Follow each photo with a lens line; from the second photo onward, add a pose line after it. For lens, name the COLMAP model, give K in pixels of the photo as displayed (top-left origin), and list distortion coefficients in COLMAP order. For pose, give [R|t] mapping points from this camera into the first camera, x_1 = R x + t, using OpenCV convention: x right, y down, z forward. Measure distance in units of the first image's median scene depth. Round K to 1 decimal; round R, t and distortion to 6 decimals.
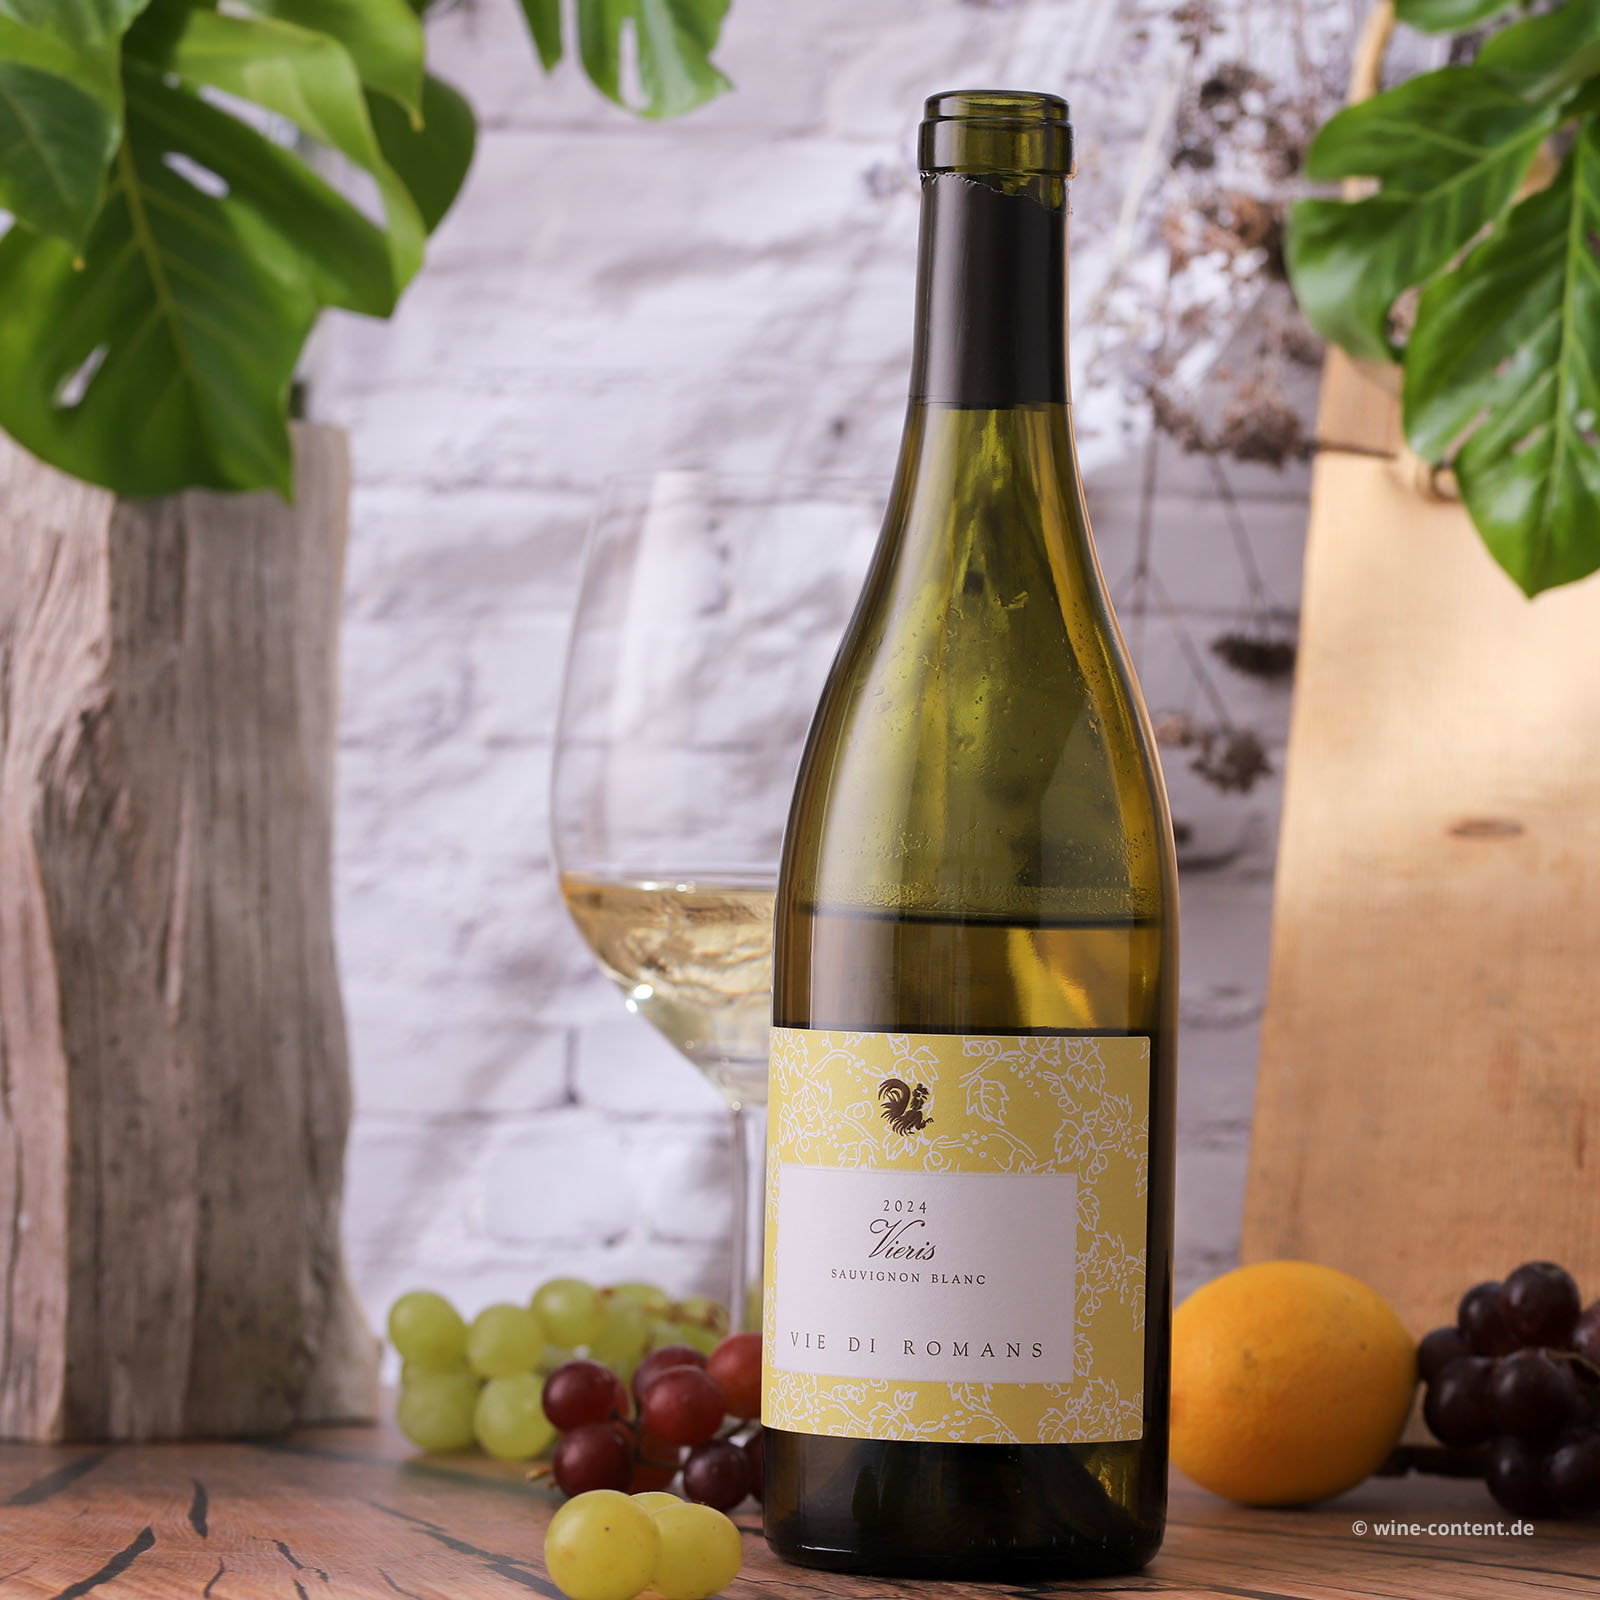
lens RADIAL K [[9214.3, 0, 800.0], [0, 9214.3, 800.0], [0, 0, 1]] dist [0.107430, -8.881643]
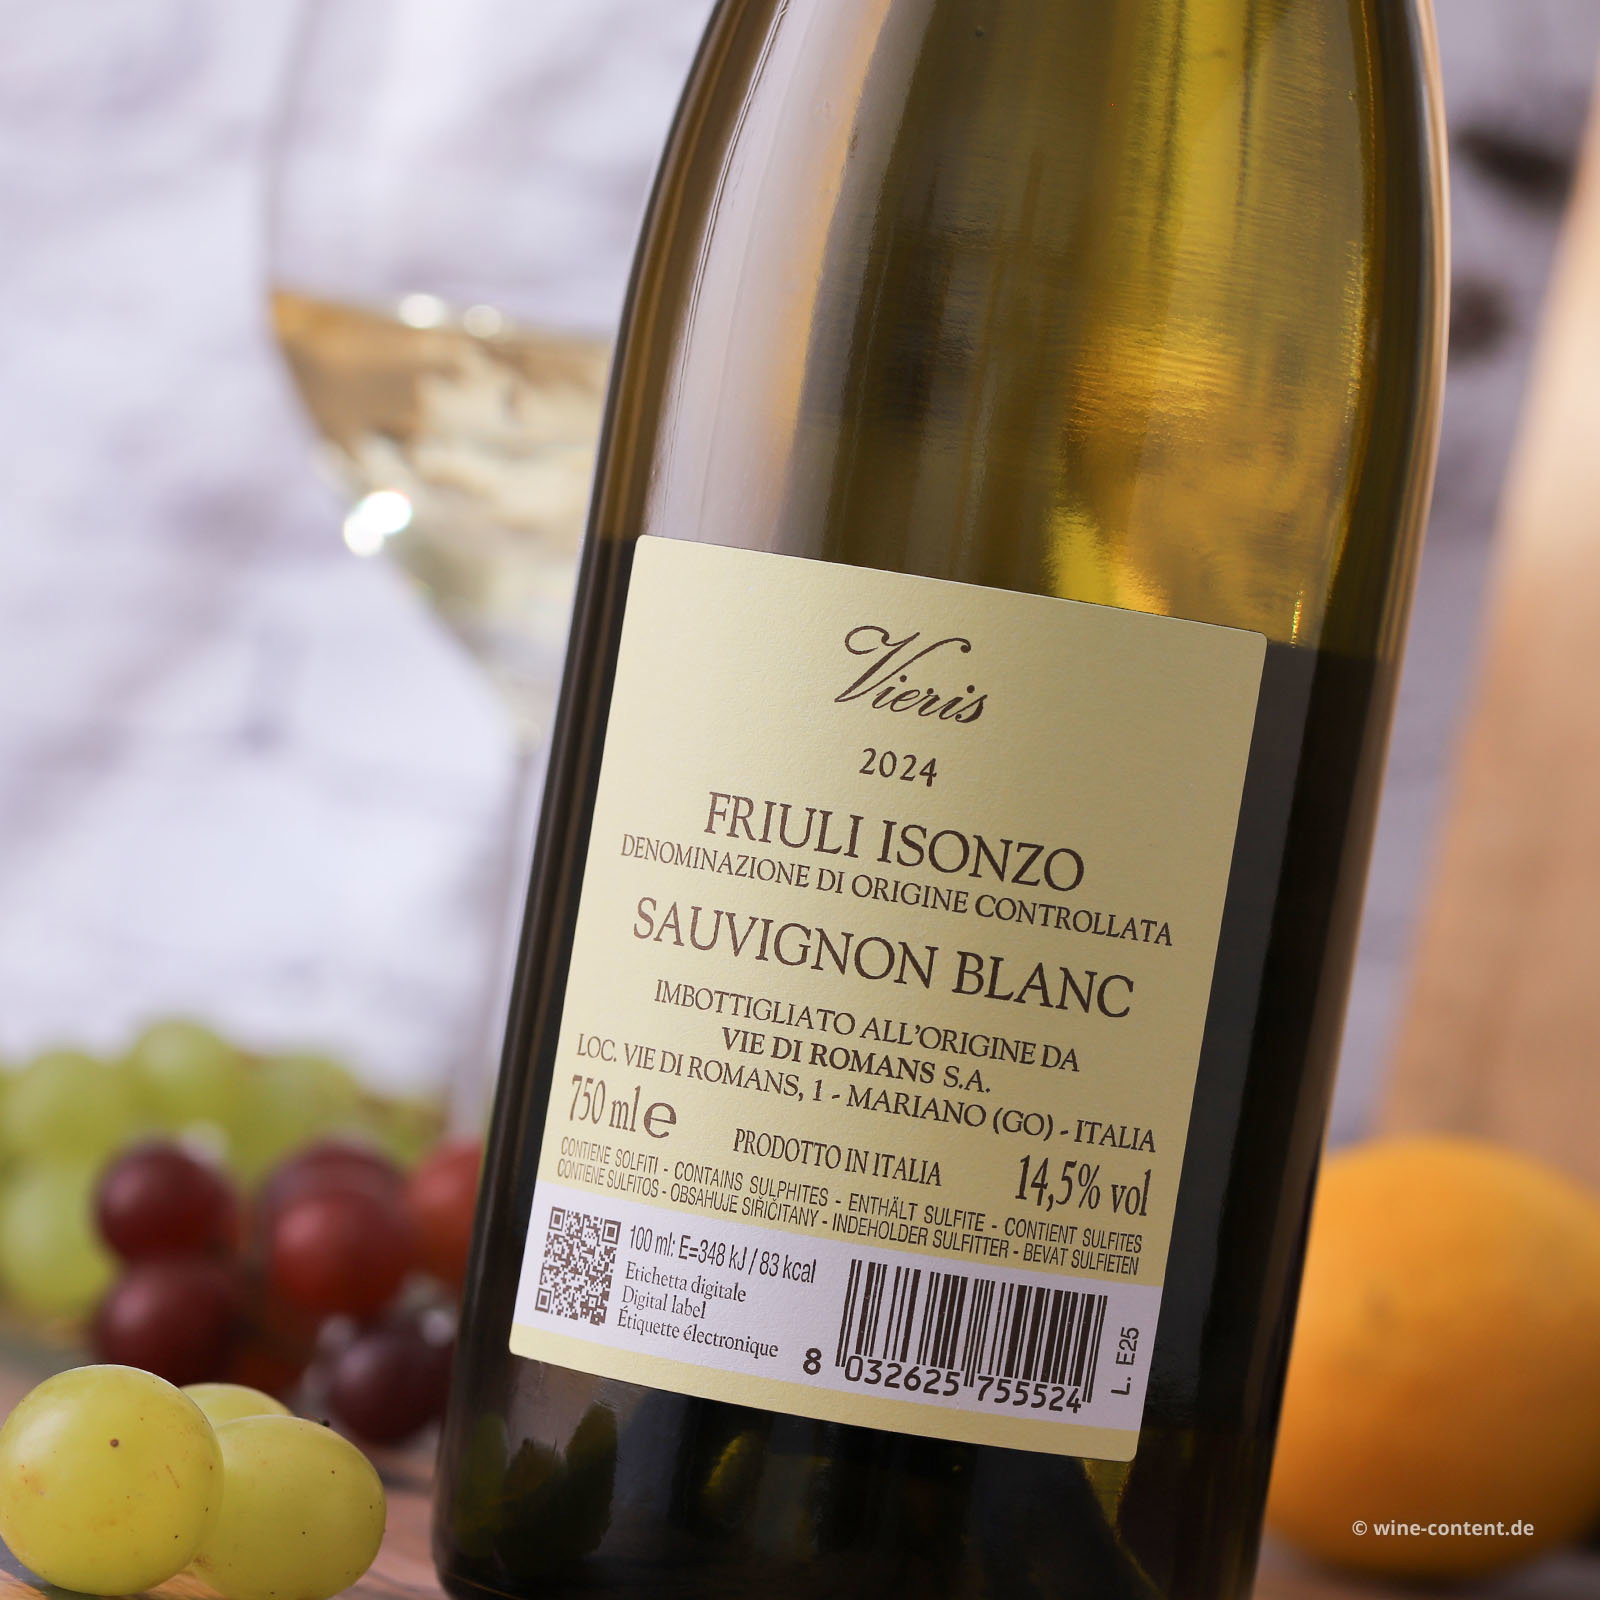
lens RADIAL K [[9214.3, 0, 800.0], [0, 9214.3, 800.0], [0, 0, 1]] dist [0.107430, -8.881643]
pose [[0.990530, 0.137093, 0.007431, 0.005967], [-0.137079, 0.990557, -0.002434, 0.036041], [-0.007694, 0.001392, 0.999969, 0.442593]]
